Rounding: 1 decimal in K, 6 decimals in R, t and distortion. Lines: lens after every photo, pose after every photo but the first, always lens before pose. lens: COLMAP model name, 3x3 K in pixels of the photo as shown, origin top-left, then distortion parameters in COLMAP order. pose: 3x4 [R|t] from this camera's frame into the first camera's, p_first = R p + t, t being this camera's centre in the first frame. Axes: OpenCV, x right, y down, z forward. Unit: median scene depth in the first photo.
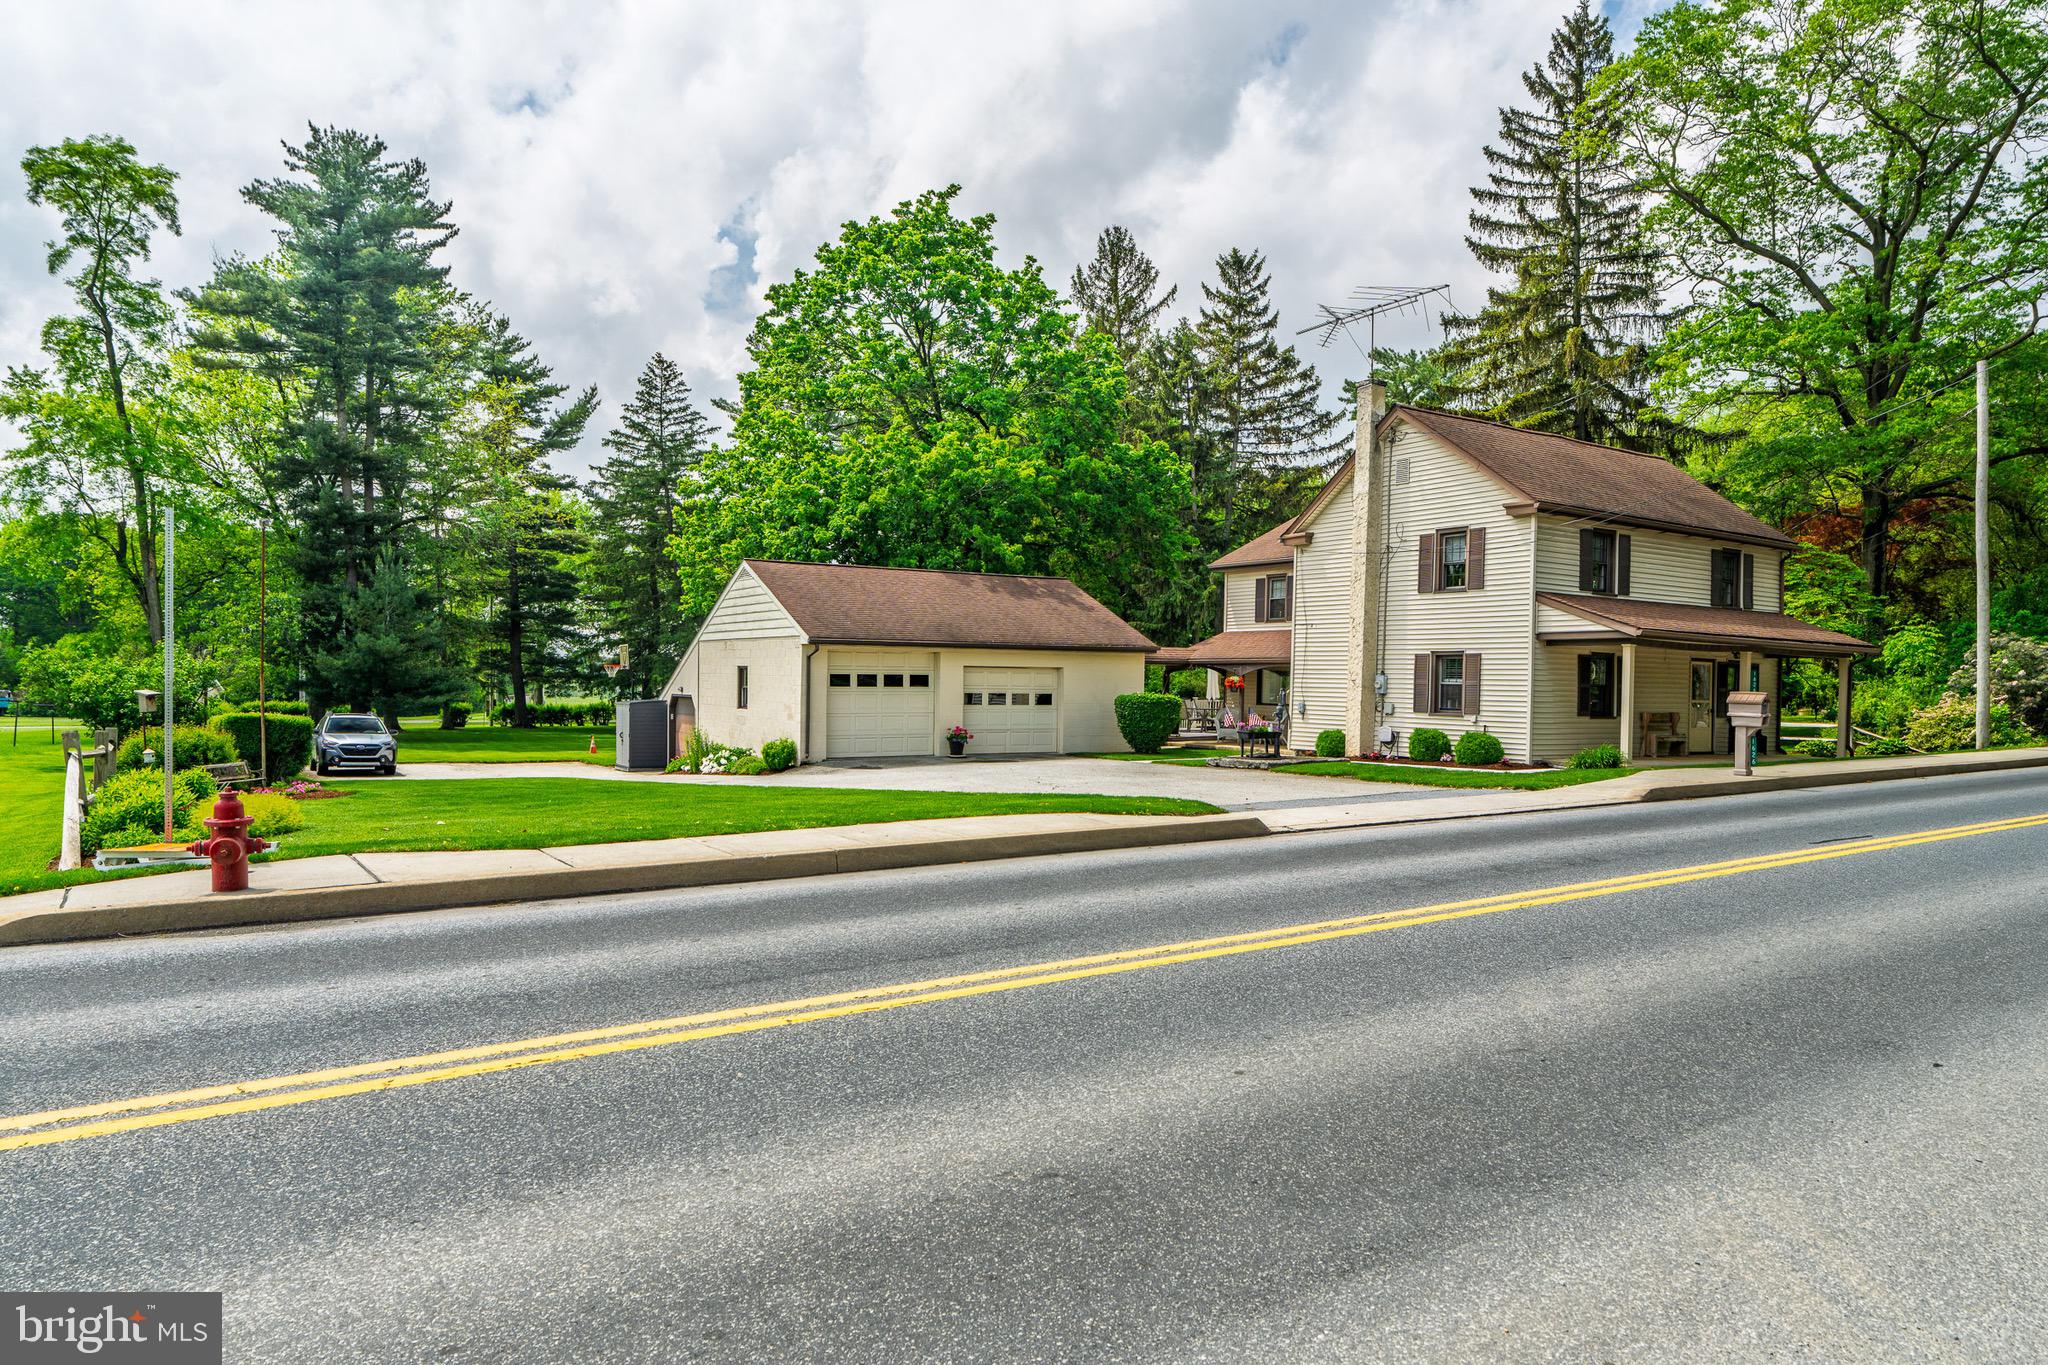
lens RADIAL K [[1276.0, 0, 1066.1], [0, 1276.0, 709.8], [0, 0, 1]] dist [-0.004620, 0.000581]
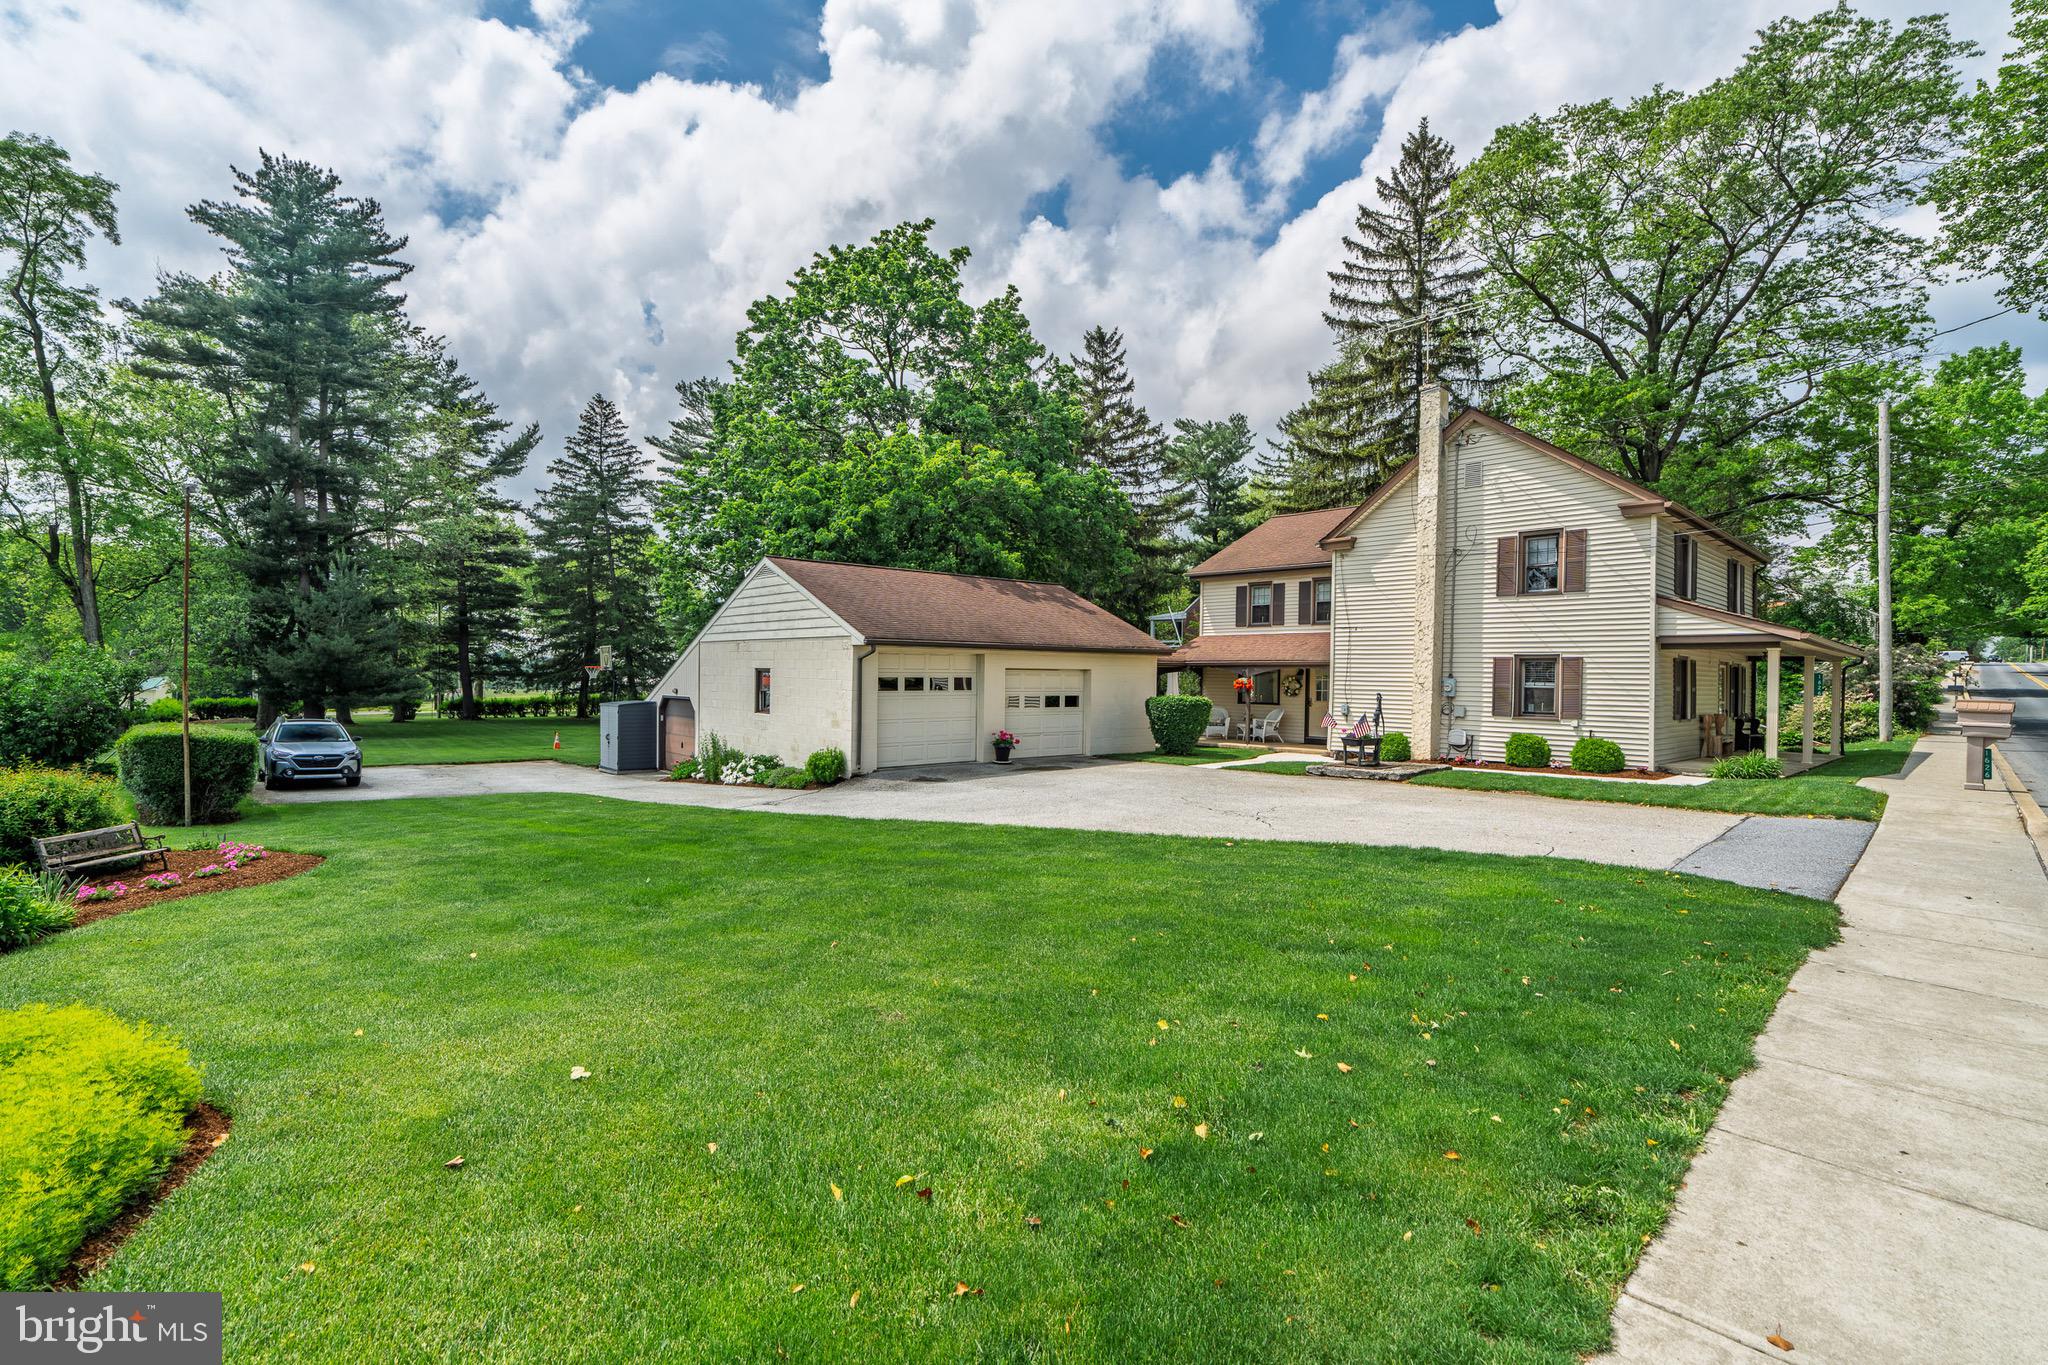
lens RADIAL K [[920.6, 0, 1022.9], [0, 920.6, 685.8], [0, 0, 1]] dist [-0.003081, 0.000323]
pose [[0.988023, -0.003959, 0.154255, -0.094950], [0.005455, 0.999942, -0.009277, -0.007886], [-0.154210, 0.010008, 0.987987, 0.164643]]
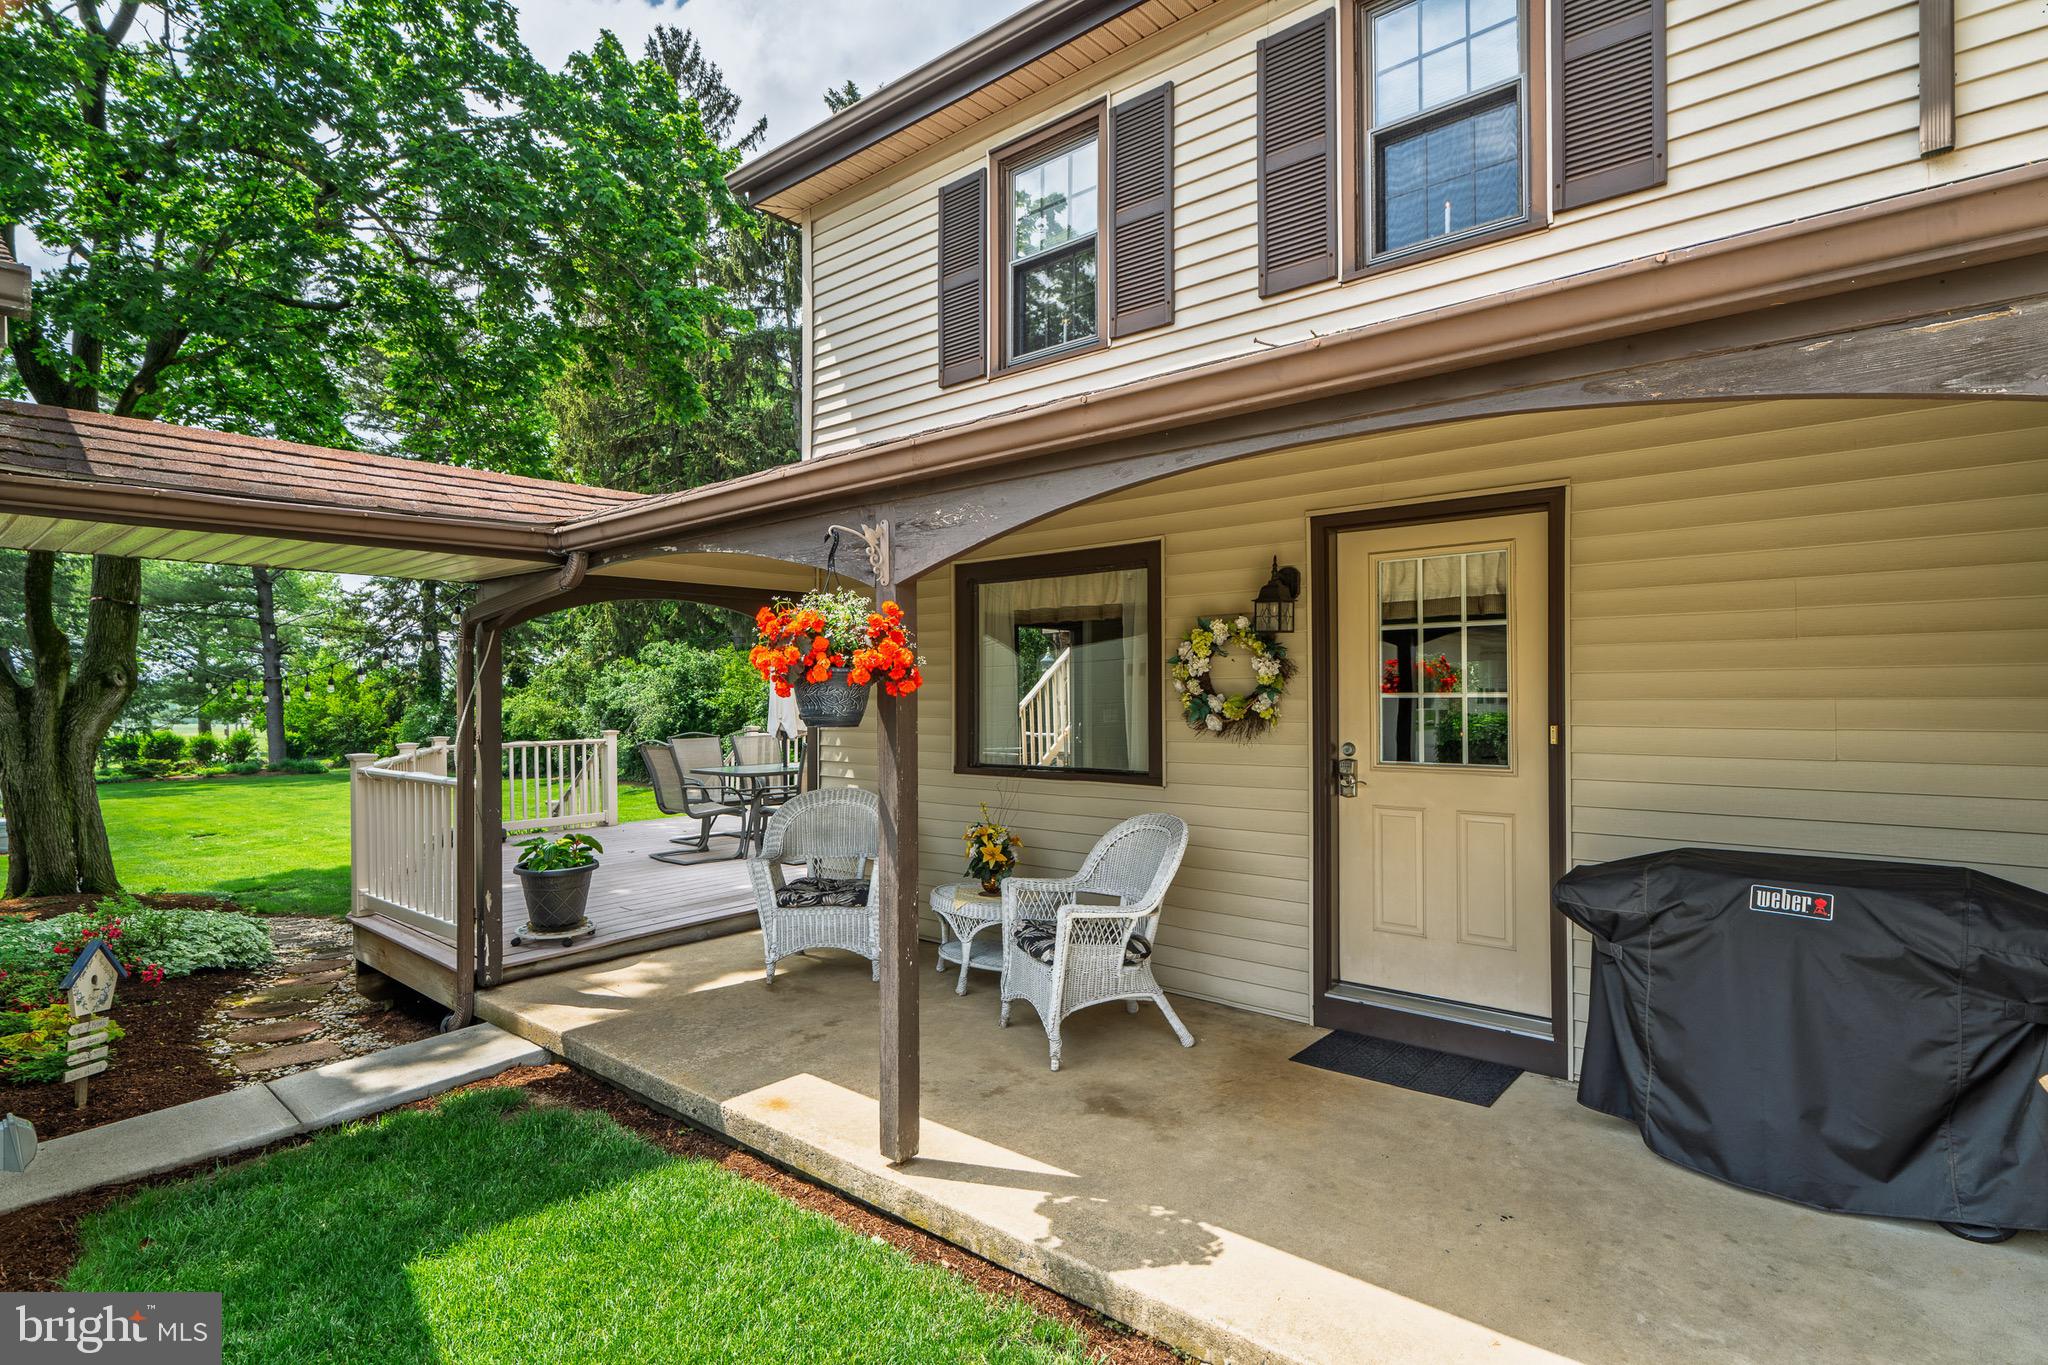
lens RADIAL K [[1021.2, 0, 1024.0], [0, 1021.2, 682.5], [0, 0, 1]] dist [-0.000311, -0.000262]
pose [[0.959382, -0.016617, 0.281620, 0.071122], [0.026334, 0.999180, -0.030755, -0.008391], [-0.280878, 0.036922, 0.959033, 0.527540]]
